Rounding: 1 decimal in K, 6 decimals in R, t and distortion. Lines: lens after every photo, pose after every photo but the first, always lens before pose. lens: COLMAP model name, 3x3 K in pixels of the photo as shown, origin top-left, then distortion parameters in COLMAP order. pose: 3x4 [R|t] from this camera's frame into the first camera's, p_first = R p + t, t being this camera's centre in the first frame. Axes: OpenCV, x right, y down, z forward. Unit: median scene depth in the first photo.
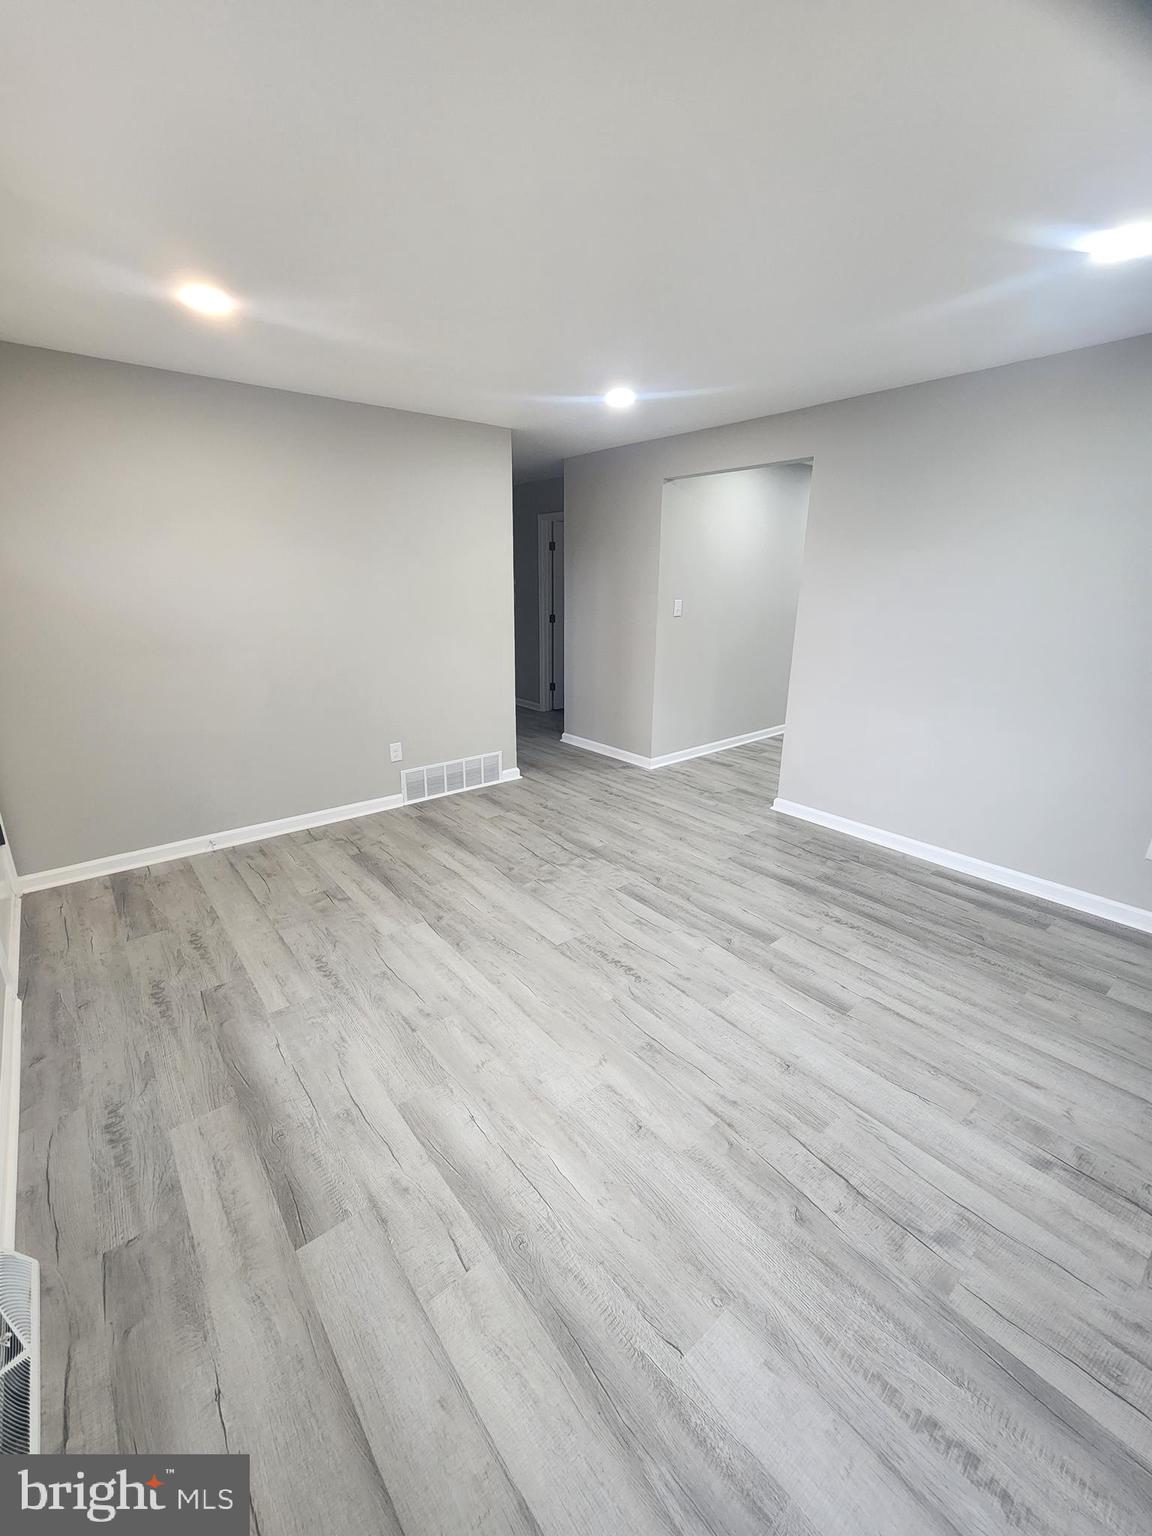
lens RADIAL K [[625.3, 0, 575.6], [0, 625.3, 767.4], [0, 0, 1]] dist [-0.000991, -0.002591]
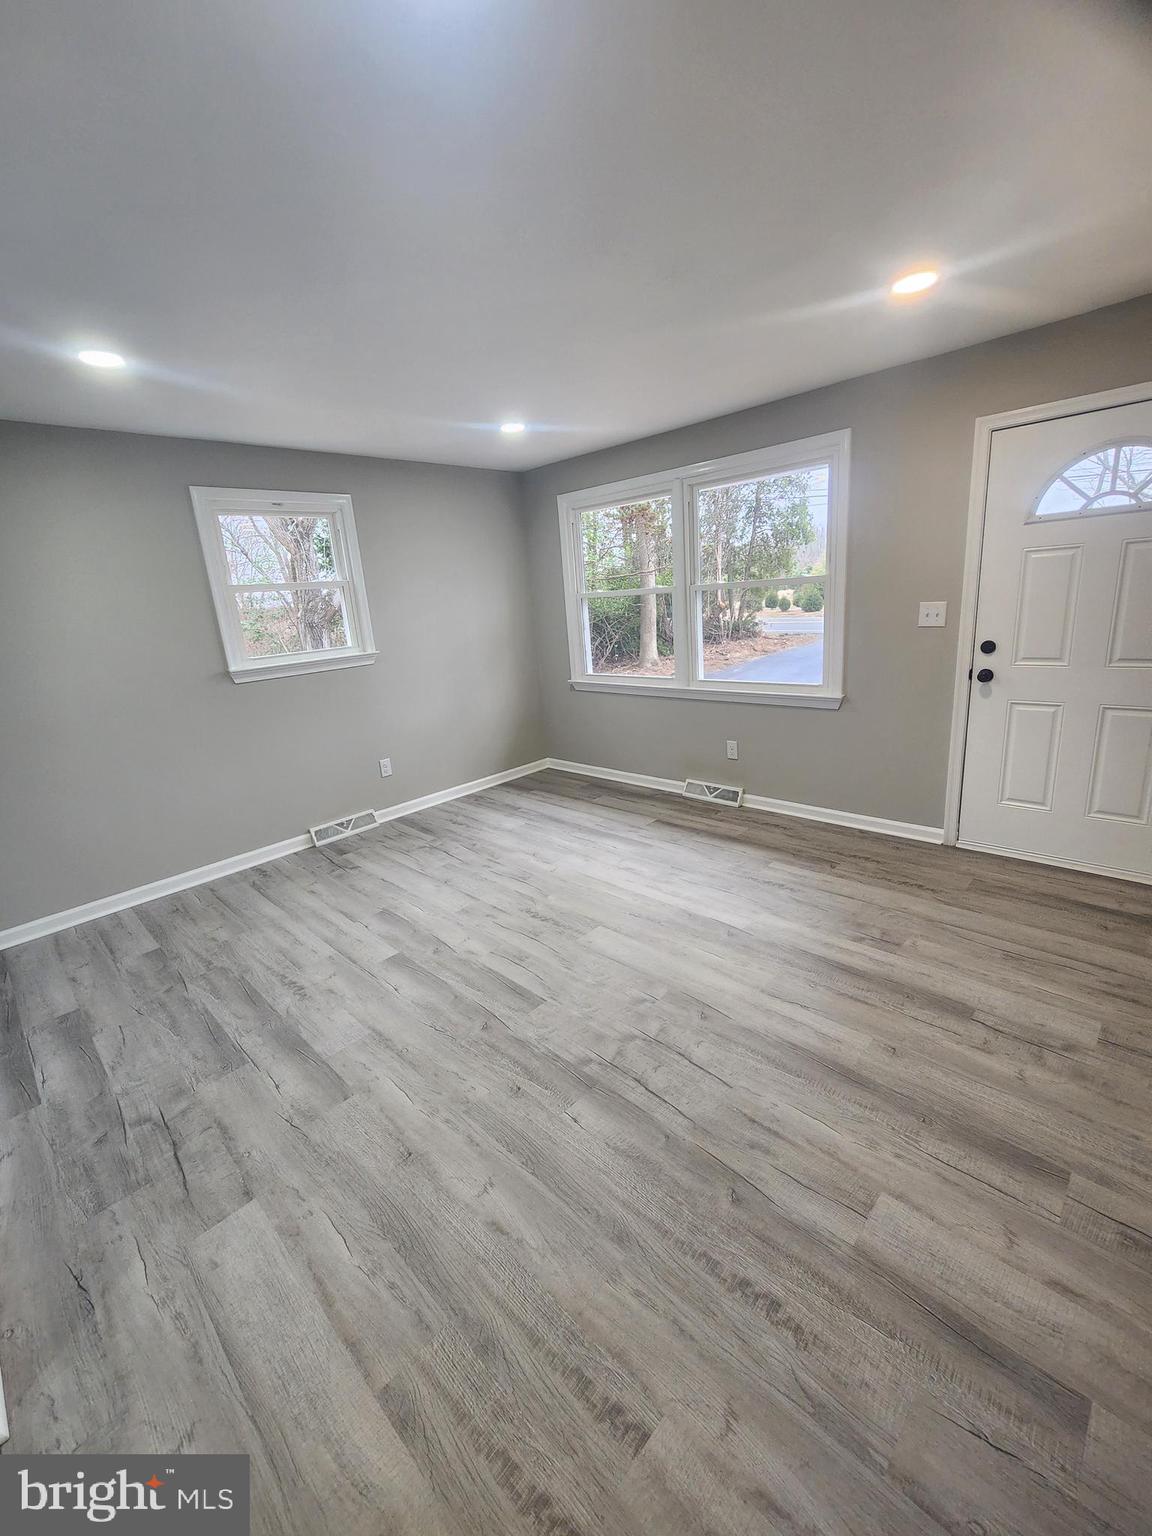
lens RADIAL K [[625.3, 0, 575.9], [0, 625.3, 761.1], [0, 0, 1]] dist [-0.000991, -0.002591]
pose [[-0.991438, 0.095857, -0.088668, 0.074372], [0.034437, 0.846949, 0.530558, -0.494121], [0.125955, 0.522962, -0.842999, 1.632300]]
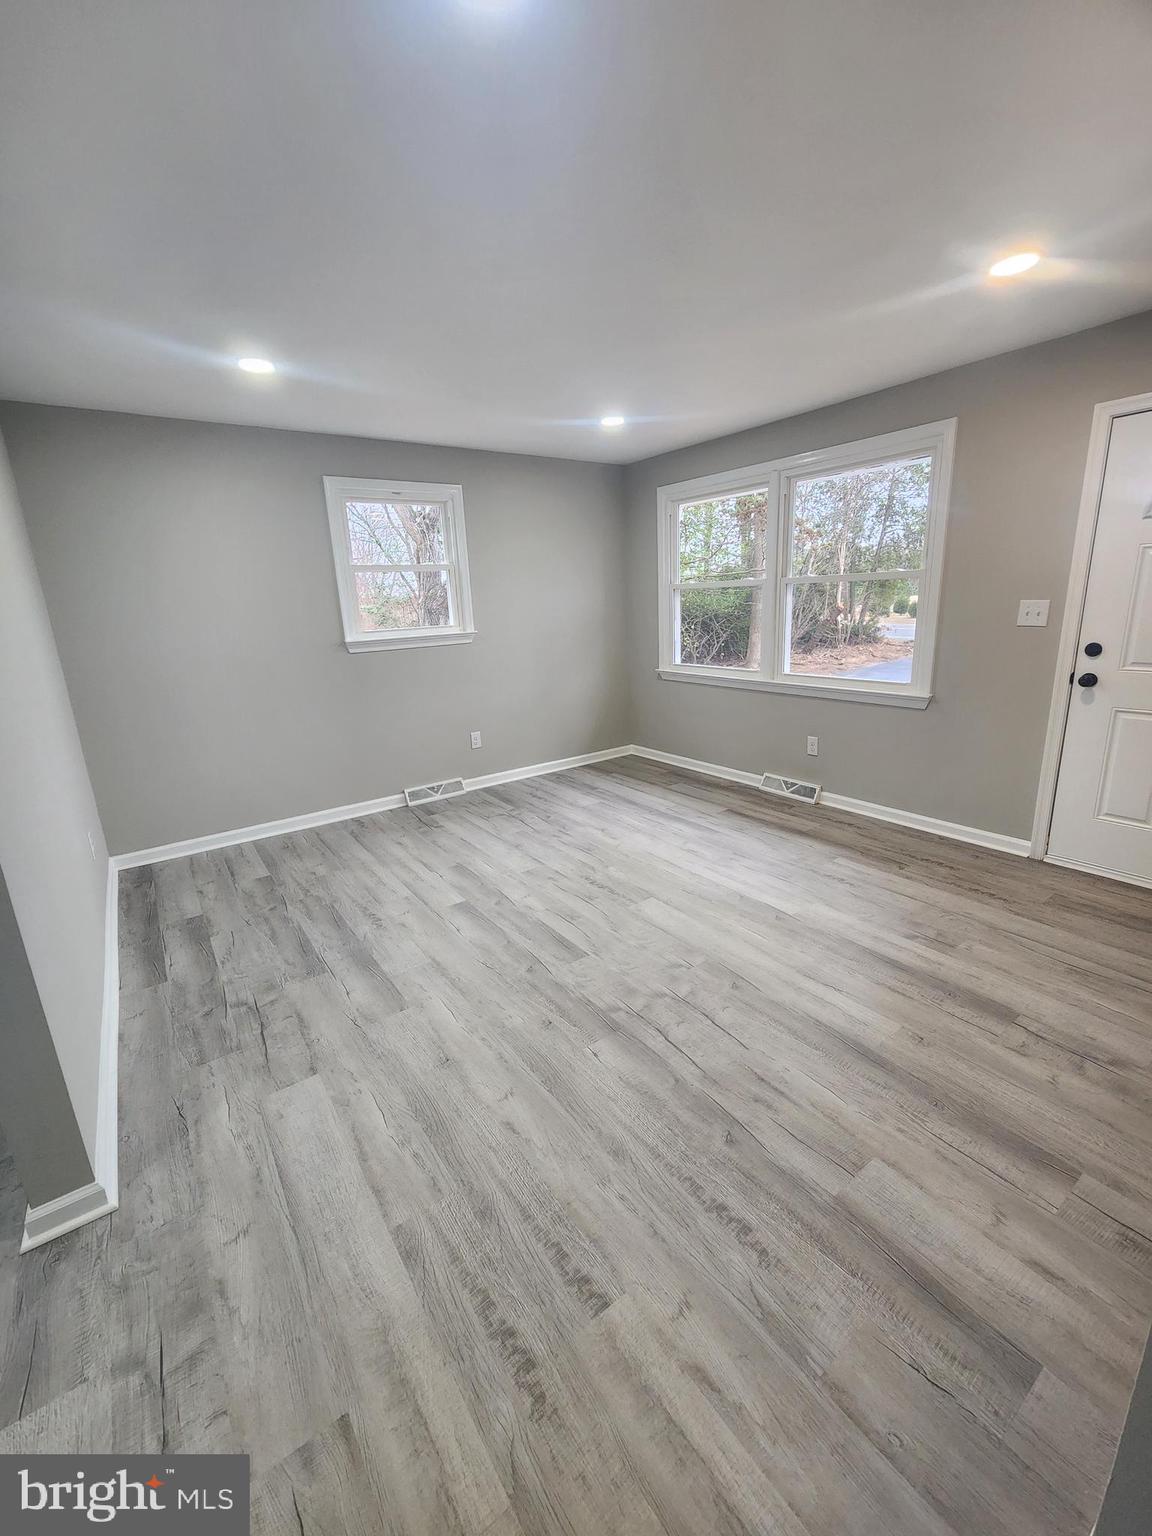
lens RADIAL K [[625.3, 0, 575.3], [0, 625.3, 761.3], [0, 0, 1]] dist [-0.000991, -0.002591]
pose [[-0.996957, 0.020257, 0.075277, 0.017181], [0.057024, 0.847924, 0.527042, -0.489957], [-0.053153, 0.529730, -0.846499, 1.702855]]
